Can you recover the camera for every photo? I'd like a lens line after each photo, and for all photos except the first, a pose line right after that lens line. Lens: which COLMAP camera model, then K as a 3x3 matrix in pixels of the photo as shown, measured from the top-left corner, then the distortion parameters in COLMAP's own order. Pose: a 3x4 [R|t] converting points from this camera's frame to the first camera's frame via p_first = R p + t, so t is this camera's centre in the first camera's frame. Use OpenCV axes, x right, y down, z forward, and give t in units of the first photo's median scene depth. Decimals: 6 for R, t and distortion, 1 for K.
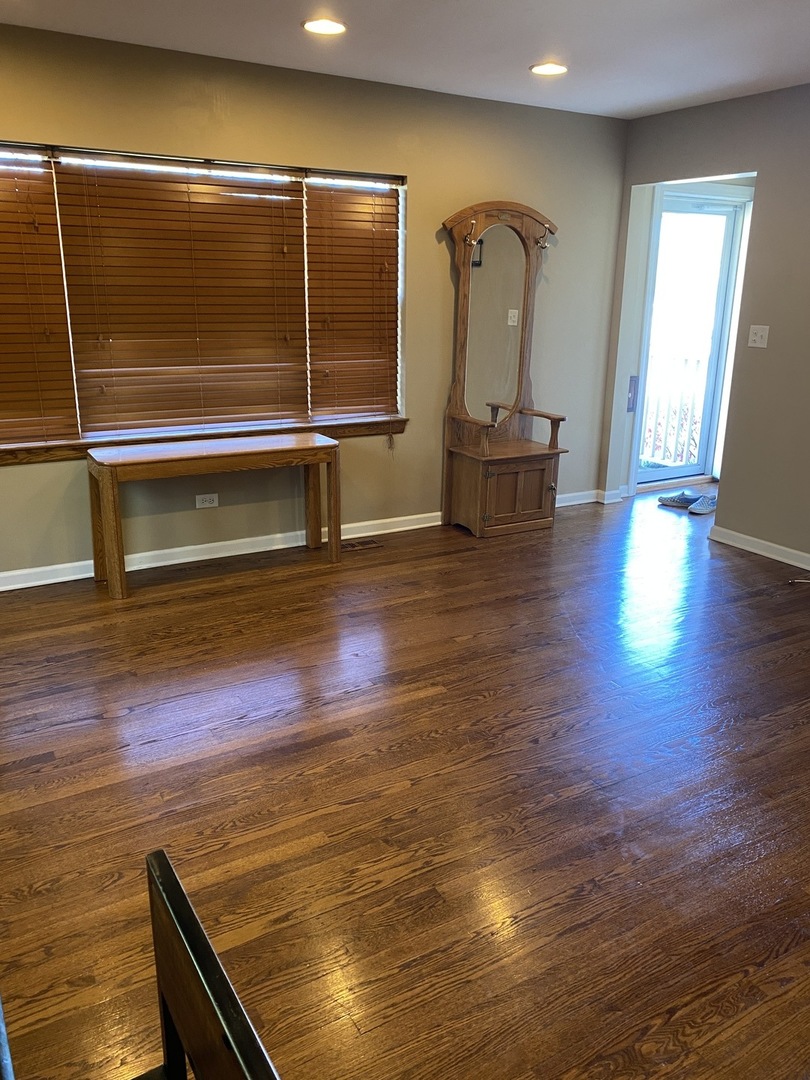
lens RADIAL K [[802.2, 0, 405.0], [0, 802.2, 540.0], [0, 0, 1]] dist [0.086776, -0.085929]
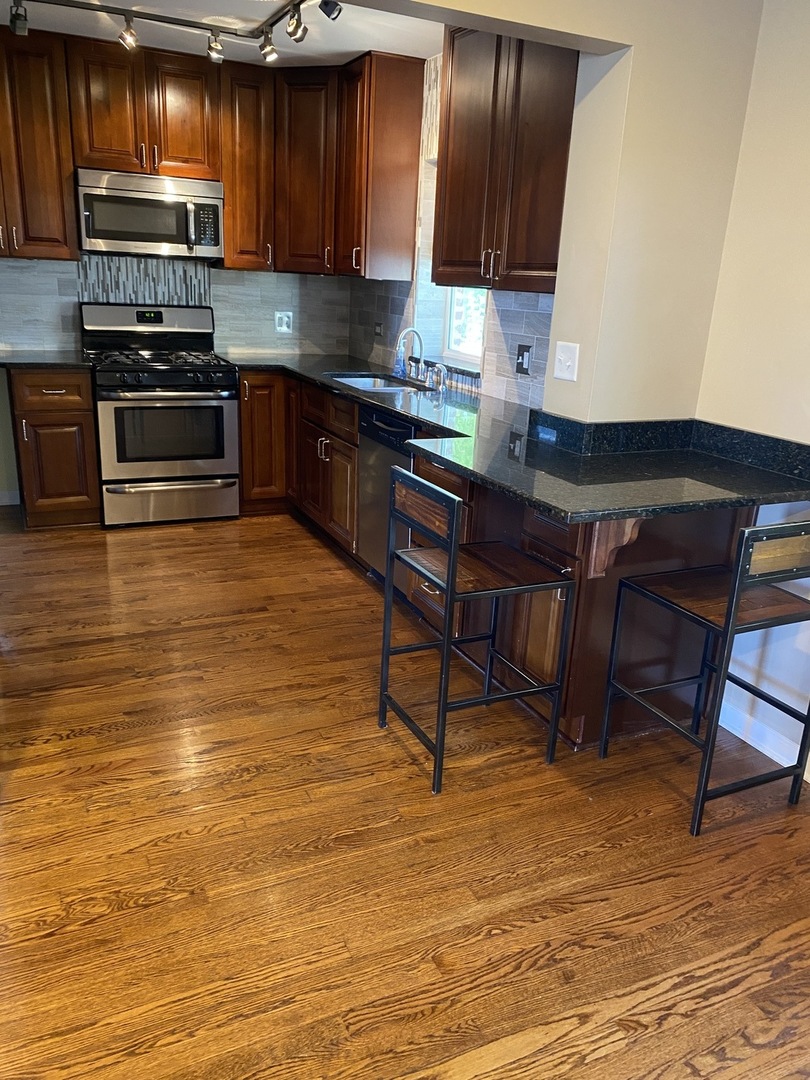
lens RADIAL K [[818.1, 0, 415.2], [0, 818.1, 550.9], [0, 0, 1]] dist [0.008681, -0.001281]
pose [[-0.994777, -0.084746, 0.056888, -0.084835], [-0.035480, 0.809694, 0.585779, -0.242581], [-0.095704, 0.580701, -0.808472, 0.798969]]
